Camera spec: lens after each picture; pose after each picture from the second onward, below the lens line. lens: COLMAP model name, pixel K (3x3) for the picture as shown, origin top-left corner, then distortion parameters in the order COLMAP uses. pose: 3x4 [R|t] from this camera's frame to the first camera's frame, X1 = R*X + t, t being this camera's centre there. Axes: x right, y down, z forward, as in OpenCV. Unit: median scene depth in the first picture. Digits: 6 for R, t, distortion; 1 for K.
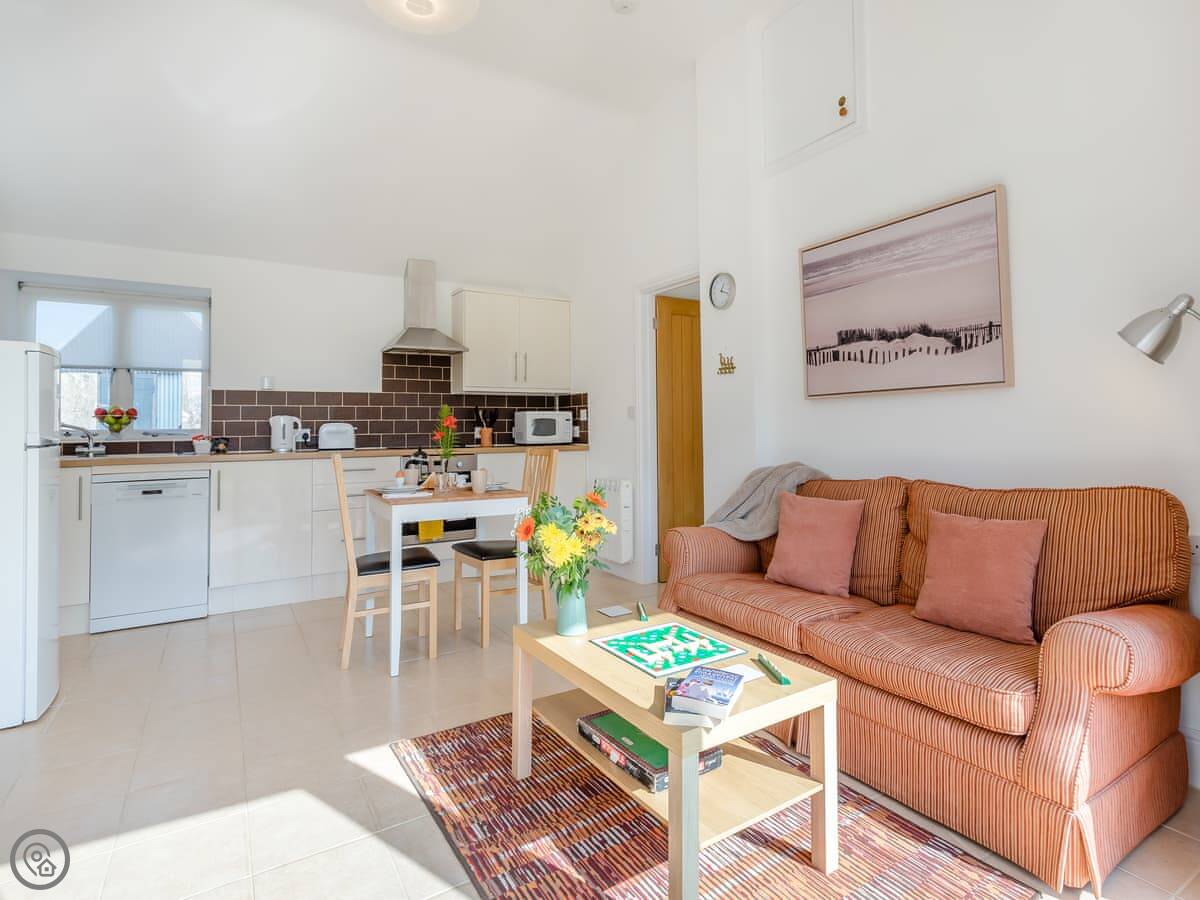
lens RADIAL K [[636.7, 0, 596.5], [0, 636.7, 415.5], [0, 0, 1]] dist [-0.000730, -0.000640]
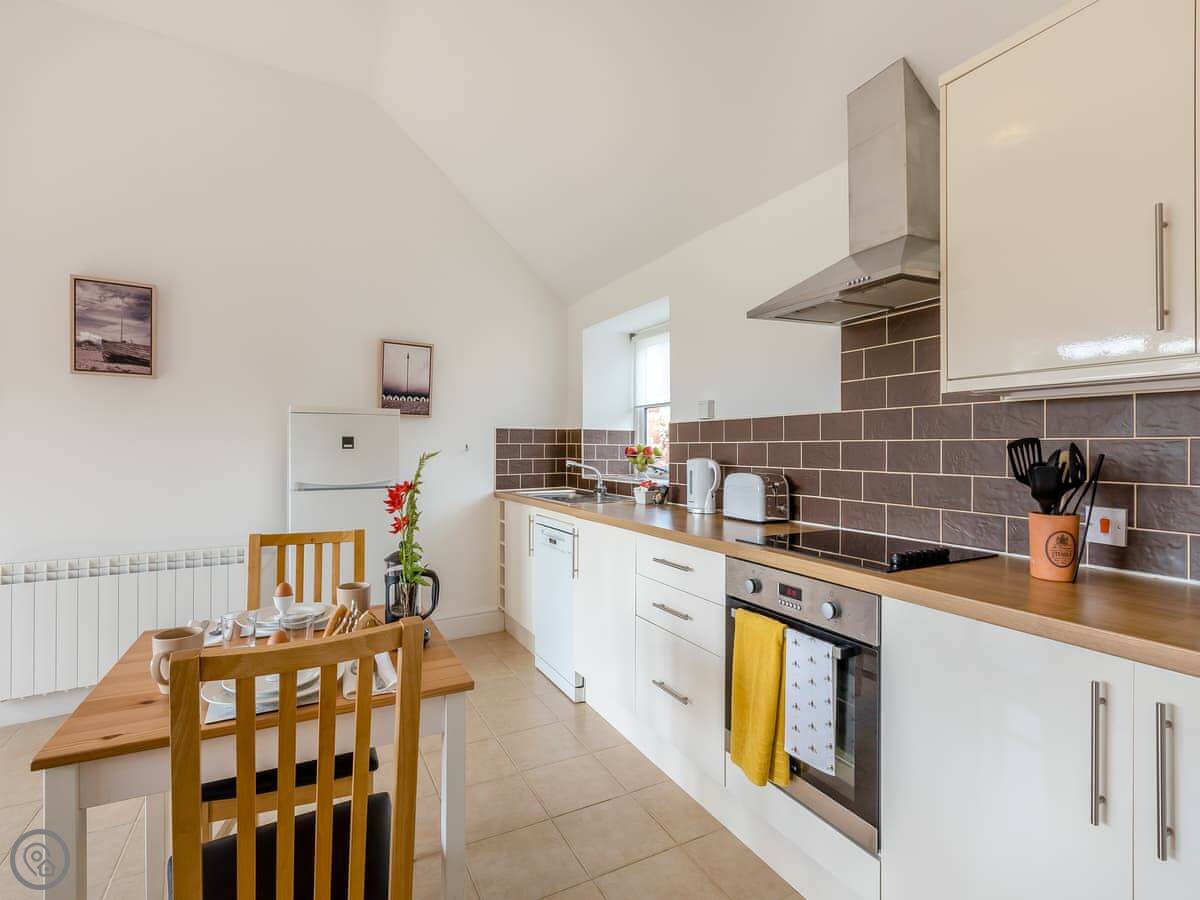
lens RADIAL K [[581.5, 0, 583.5], [0, 581.5, 446.2], [0, 0, 1]] dist [0.001216, -0.000334]
pose [[-0.050176, 0.008279, -0.998706, 0.122996], [0.017630, 0.999817, 0.007402, -0.020114], [0.998585, -0.017236, -0.050313, 0.982232]]
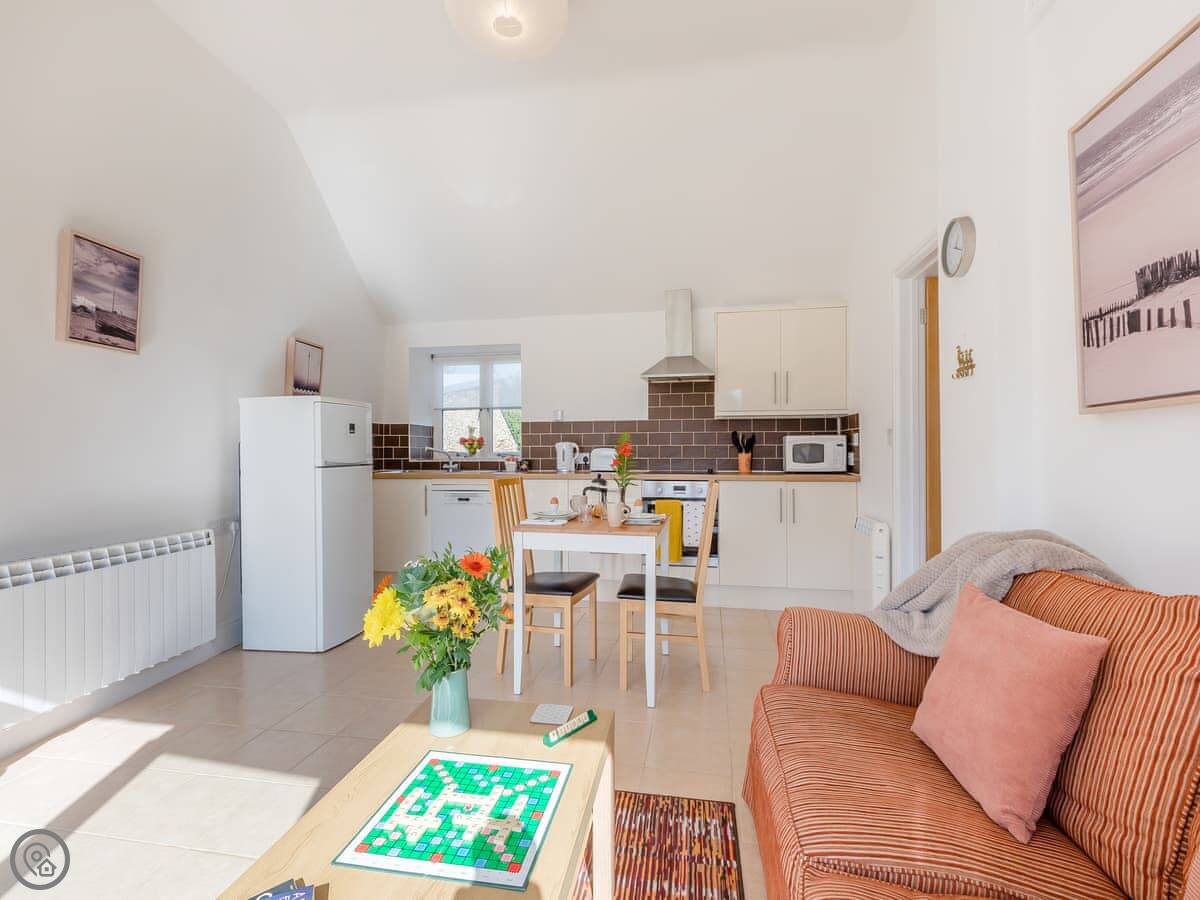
lens RADIAL K [[541.1, 0, 595.2], [0, 541.1, 454.1], [0, 0, 1]] dist [-0.001149, 0.001027]
pose [[0.745080, 0.012399, -0.666860, 0.248910], [0.008644, 0.999564, 0.028244, -0.005638], [0.666919, -0.026808, 0.744648, 0.298423]]
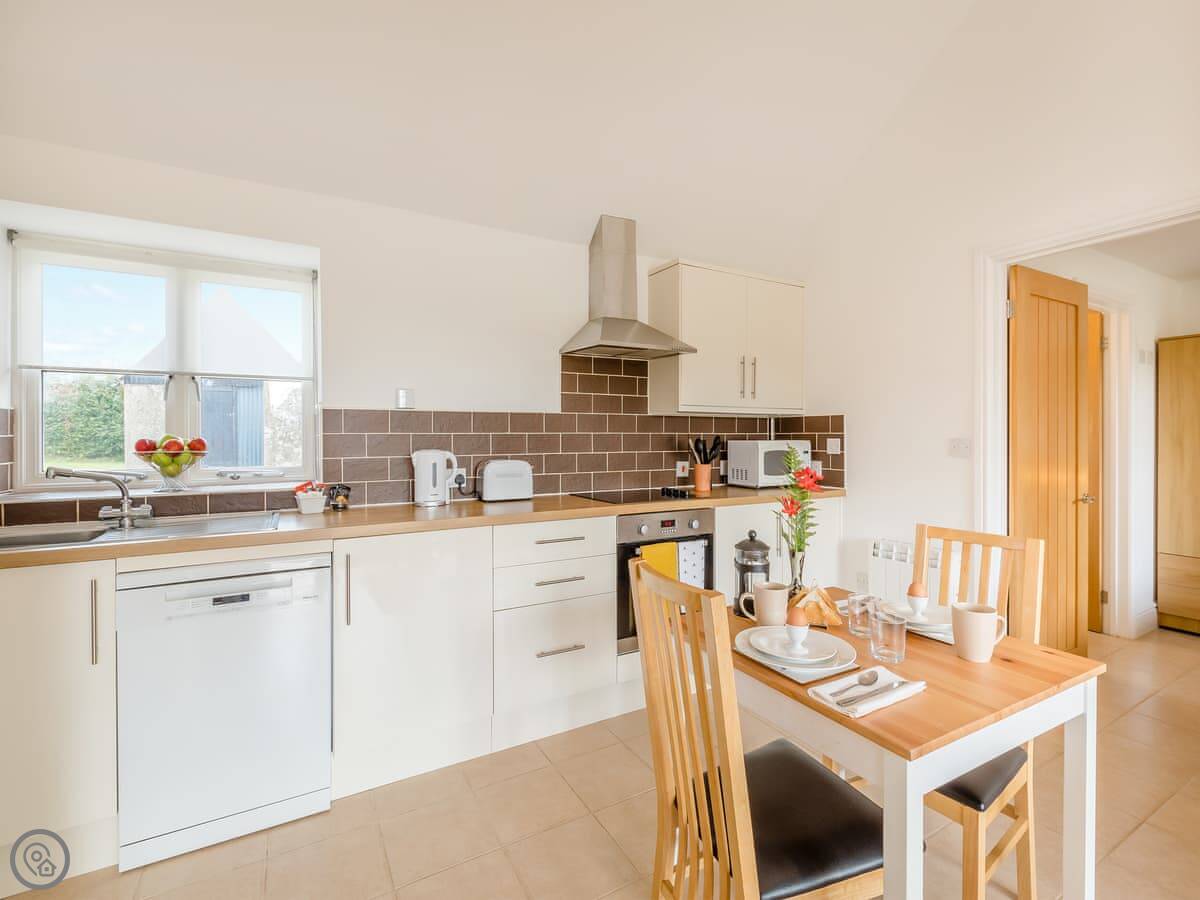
lens RADIAL K [[541.1, 0, 594.9], [0, 541.1, 444.3], [0, 0, 1]] dist [-0.001149, 0.001027]
pose [[0.999802, 0.006489, -0.018818, -0.342563], [-0.005888, 0.999477, 0.031809, -0.025041], [0.019015, -0.031692, 0.999317, 0.494706]]
